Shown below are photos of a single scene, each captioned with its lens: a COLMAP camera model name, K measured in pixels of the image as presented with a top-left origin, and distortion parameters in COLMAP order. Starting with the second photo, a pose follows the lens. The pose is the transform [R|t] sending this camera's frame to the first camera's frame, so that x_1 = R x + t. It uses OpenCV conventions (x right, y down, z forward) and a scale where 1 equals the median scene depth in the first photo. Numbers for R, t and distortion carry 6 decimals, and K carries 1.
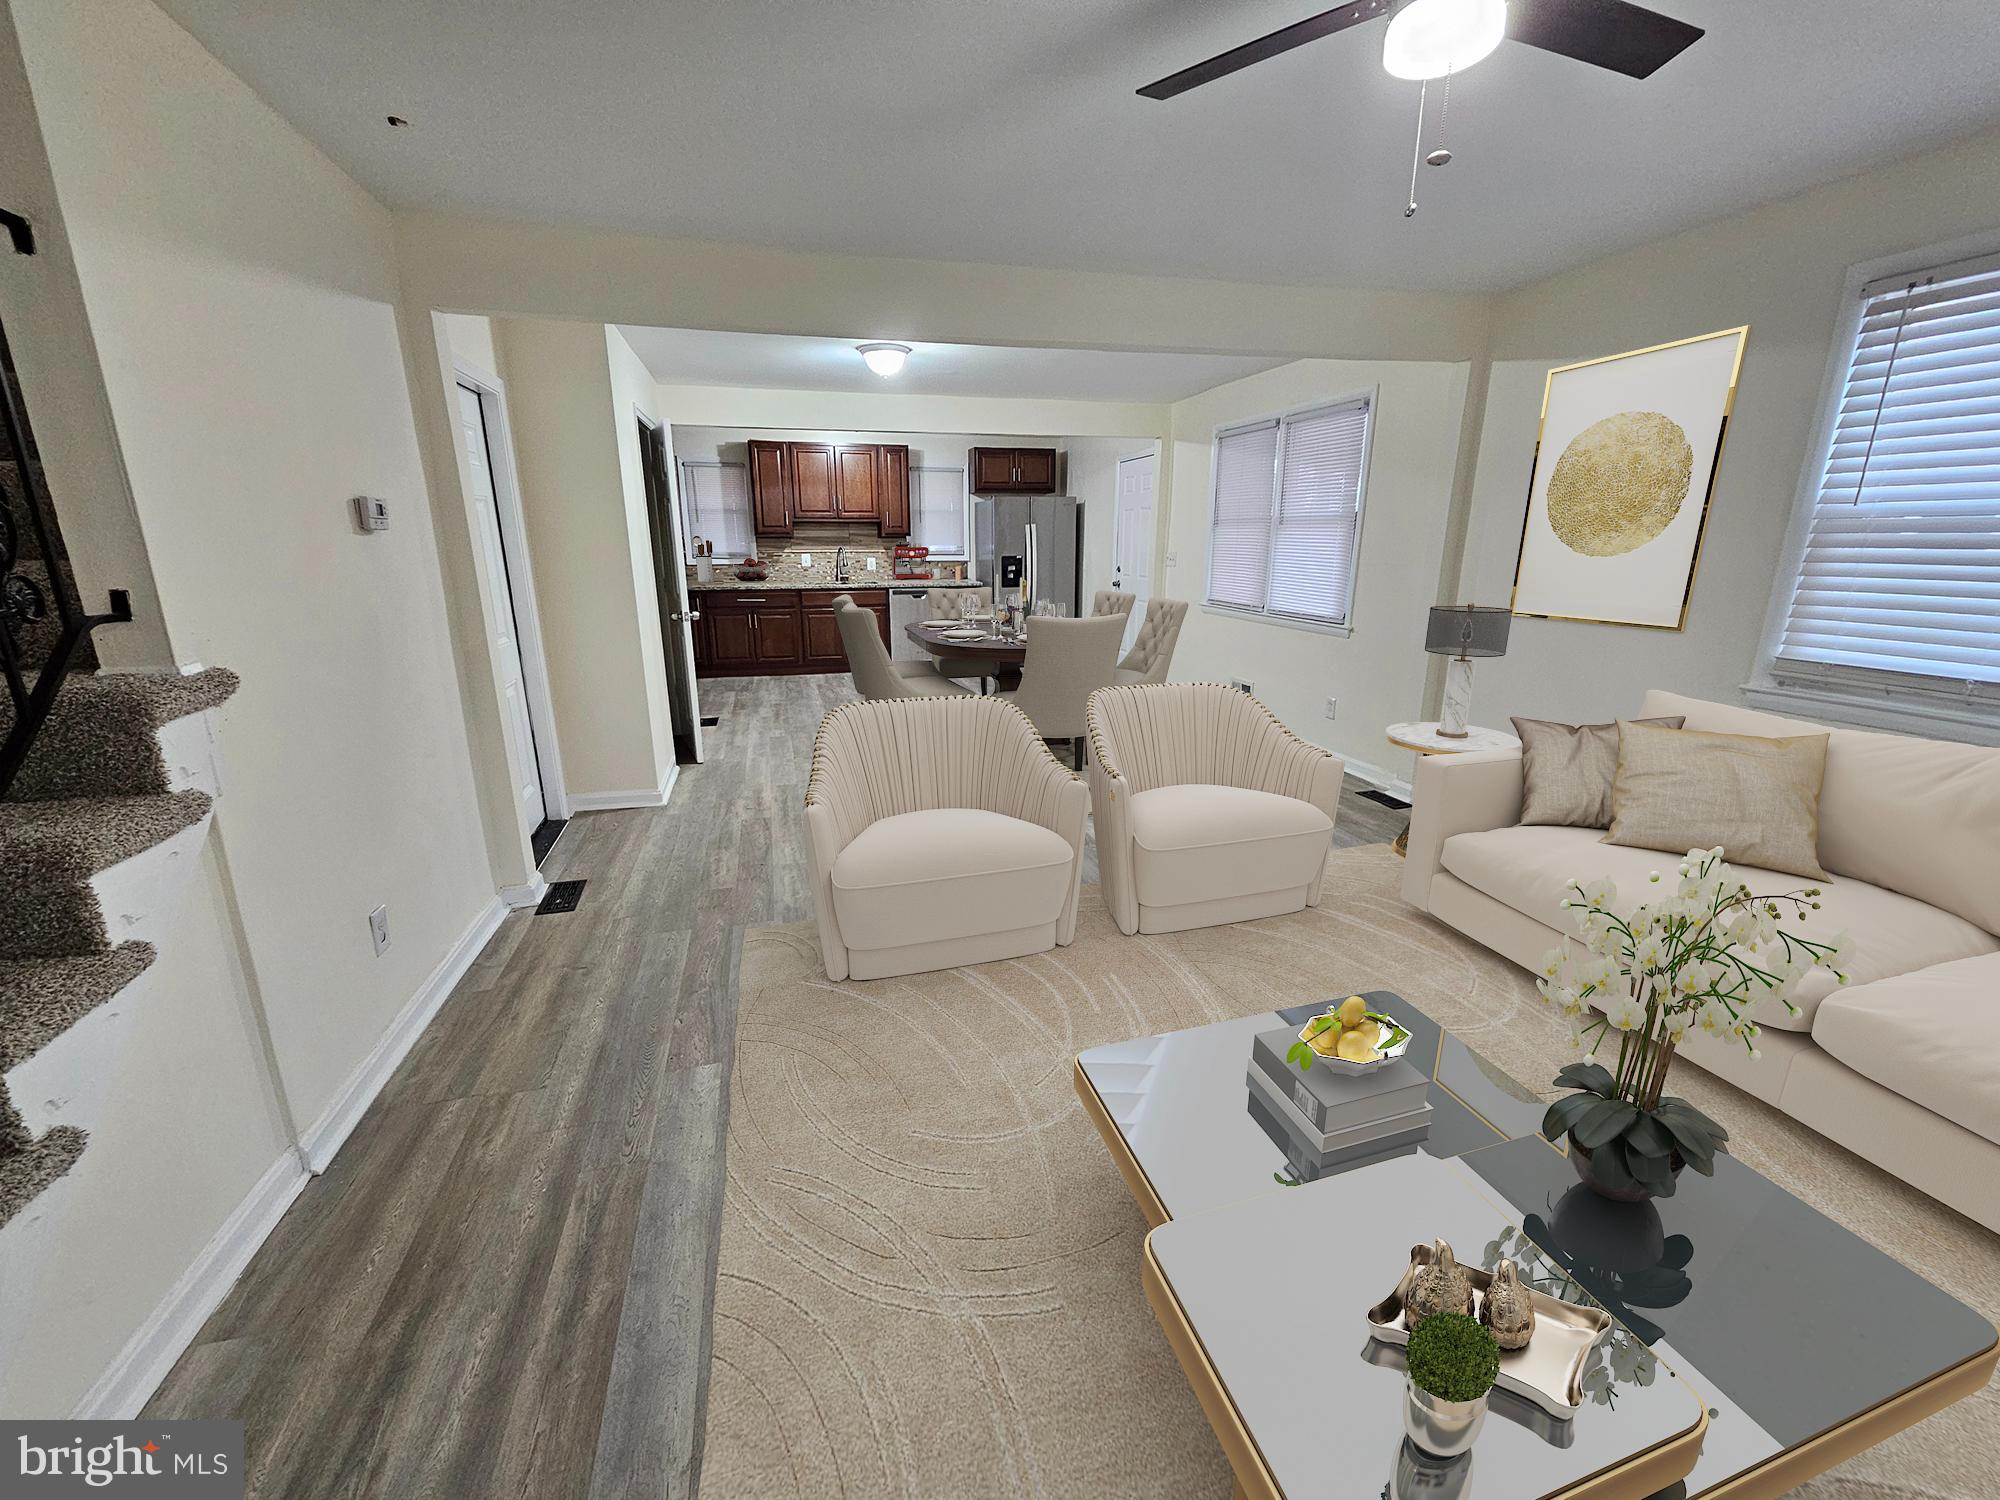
lens RADIAL K [[817.7, 0, 999.9], [0, 817.7, 759.9], [0, 0, 1]] dist [-0.001828, 0.000087]
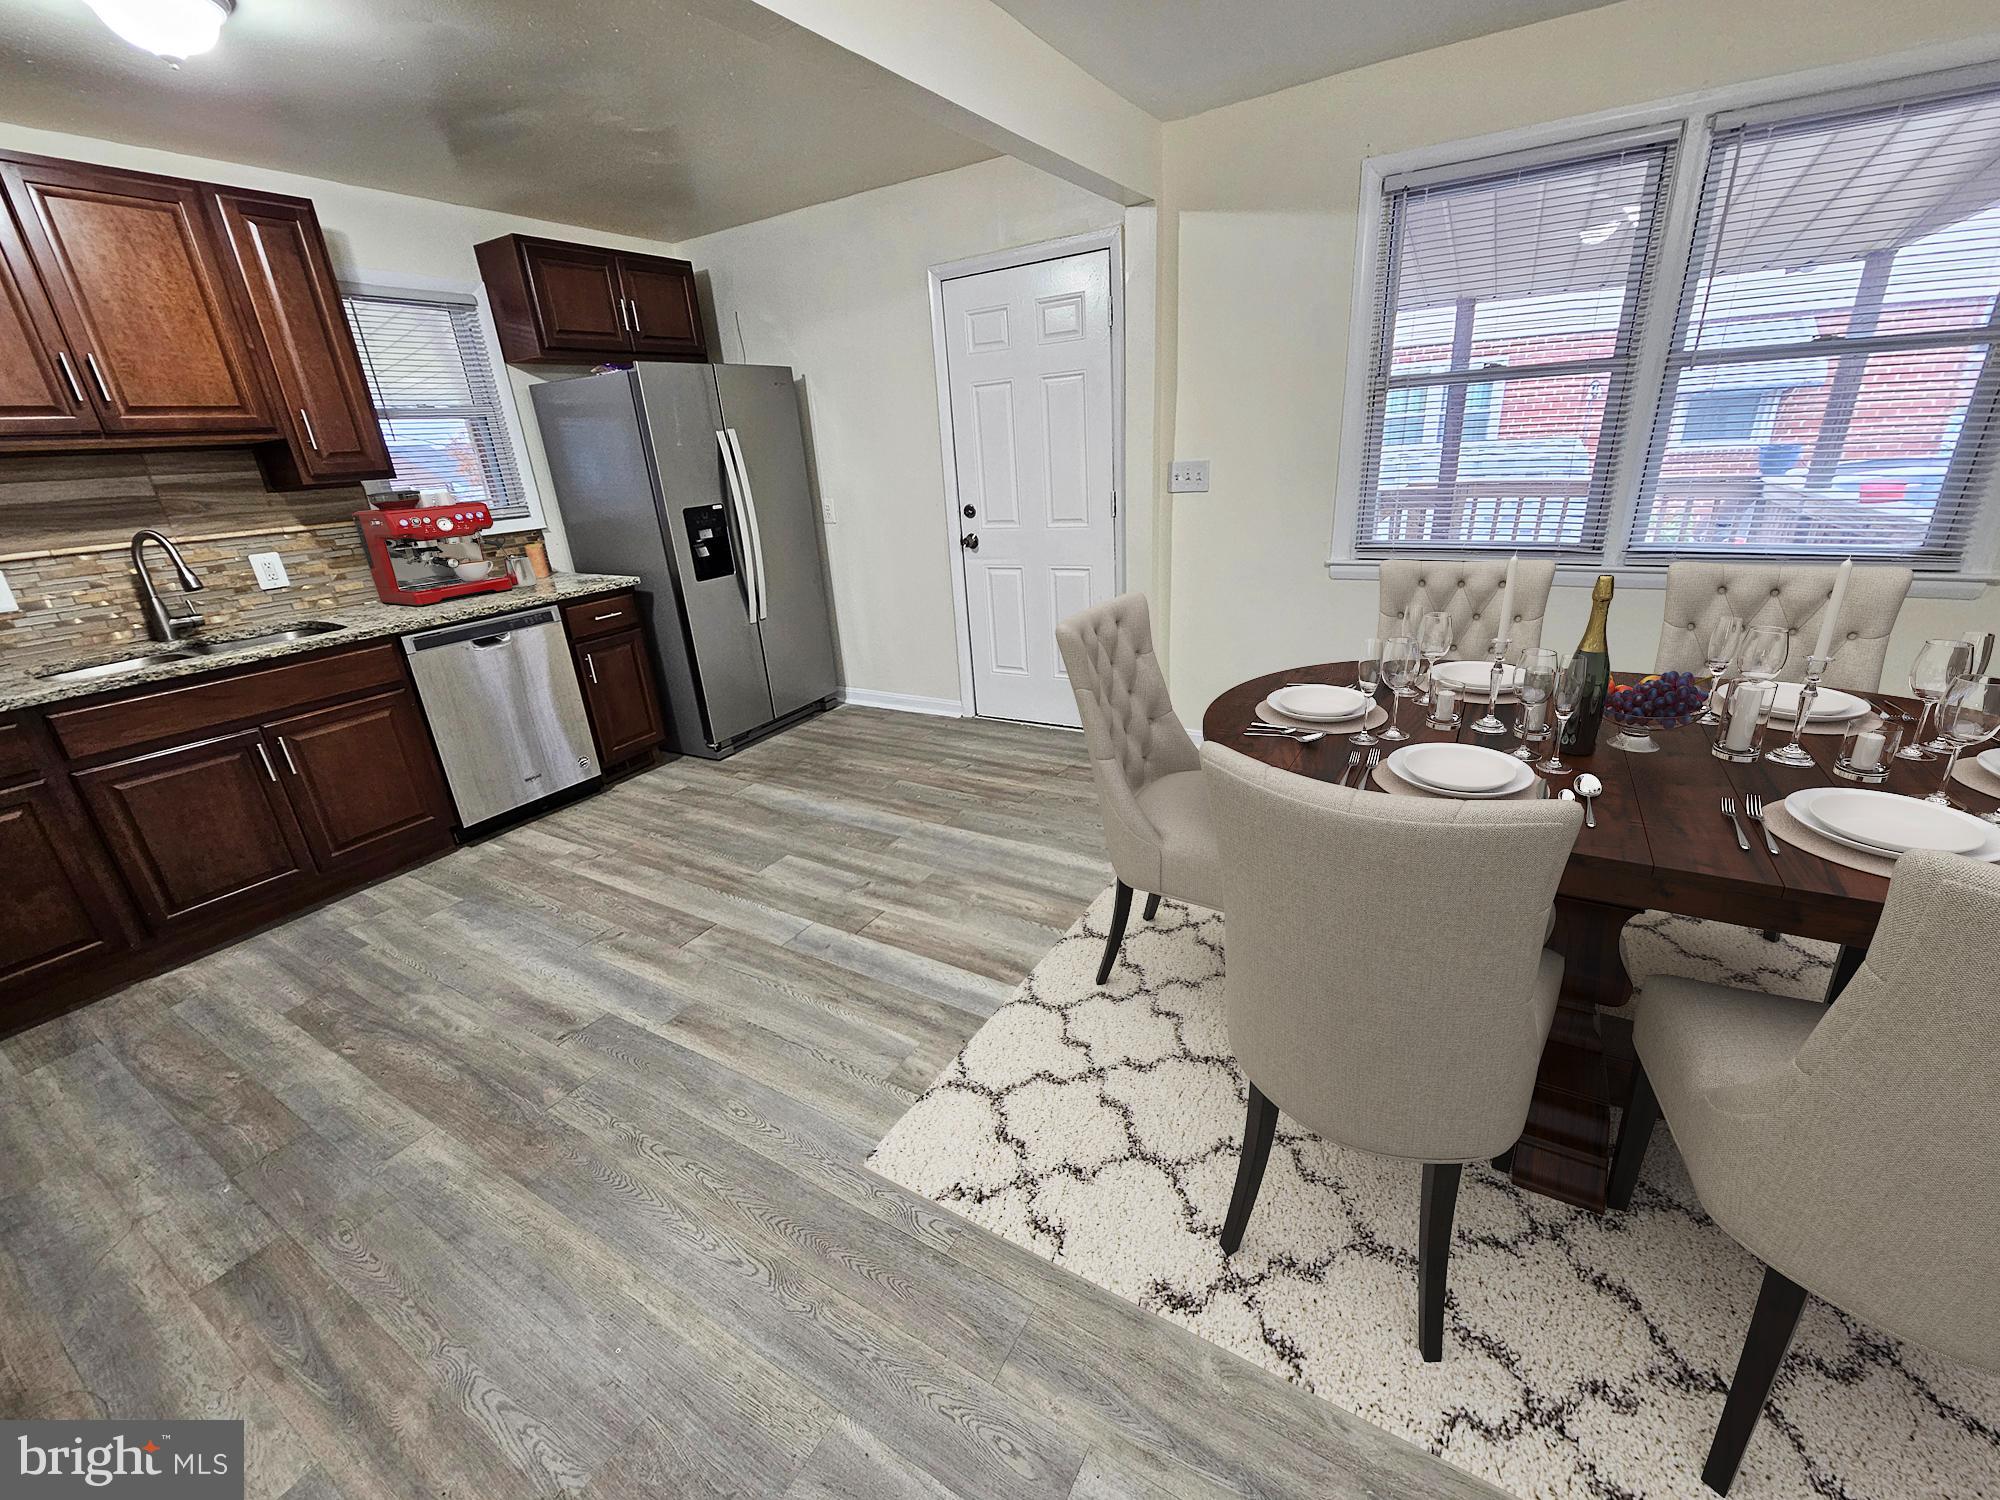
lens RADIAL K [[817.7, 0, 1004.4], [0, 817.7, 748.6], [0, 0, 1]] dist [-0.001828, 0.000087]
pose [[0.726229, -0.284375, 0.625877, -0.176482], [0.235636, 0.958248, 0.161975, -0.157453], [-0.645808, 0.029849, 0.762916, 0.565922]]
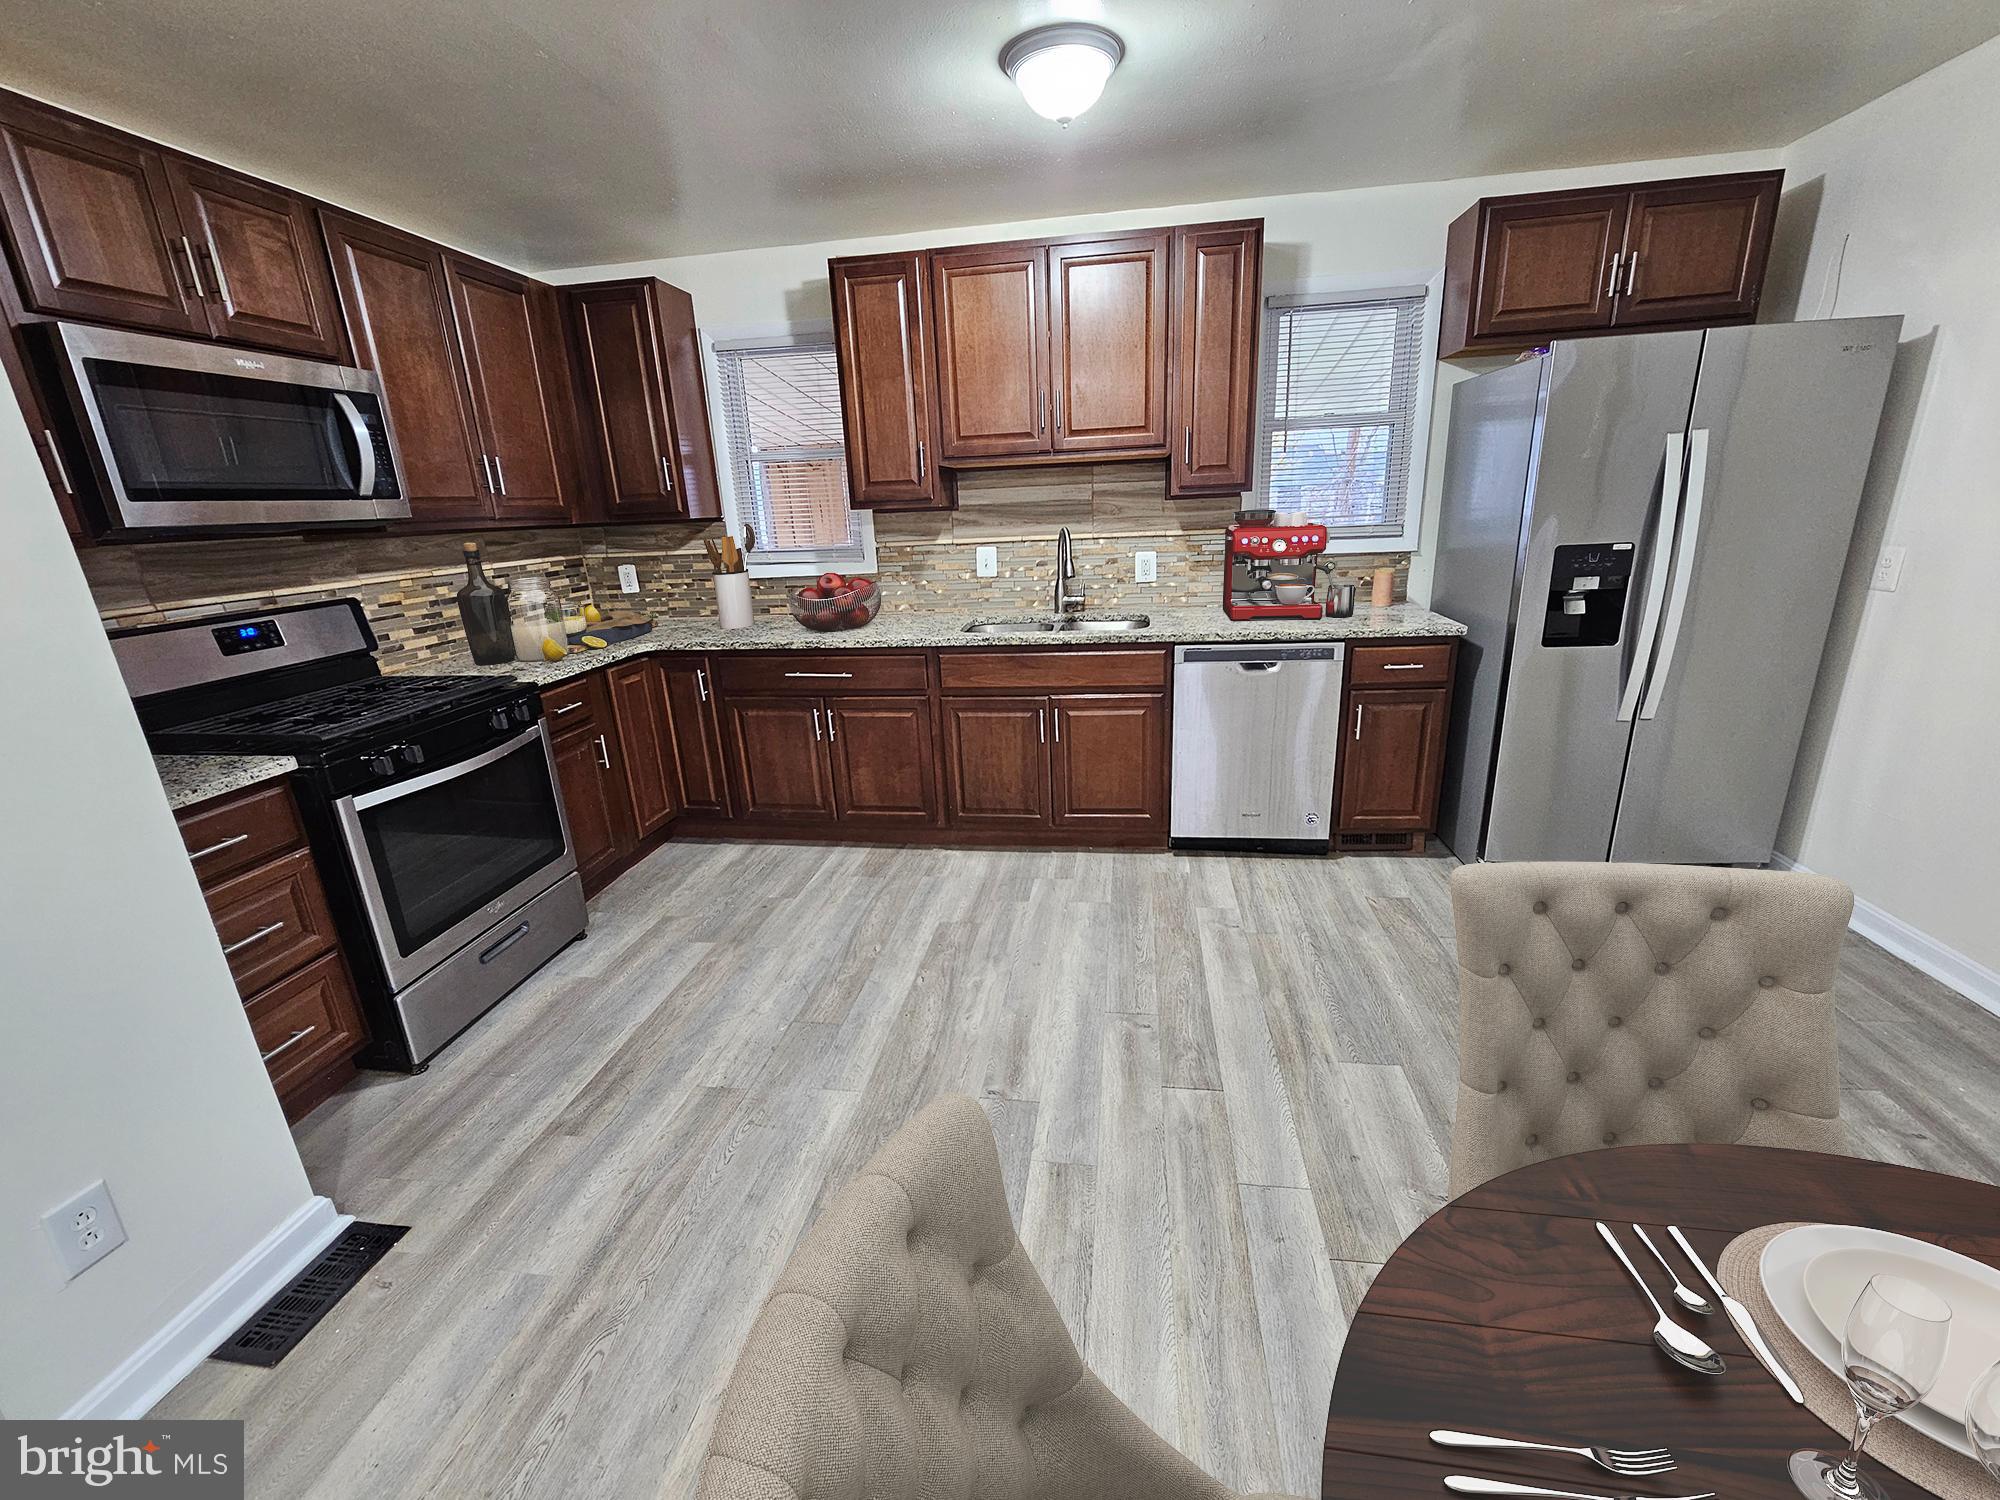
lens RADIAL K [[817.7, 0, 993.0], [0, 817.7, 757.0], [0, 0, 1]] dist [-0.001828, 0.000087]
pose [[0.910778, 0.082880, -0.404492, -0.058575], [-0.062217, 0.996009, 0.063991, -0.175931], [0.408181, -0.033116, 0.912300, 0.631748]]
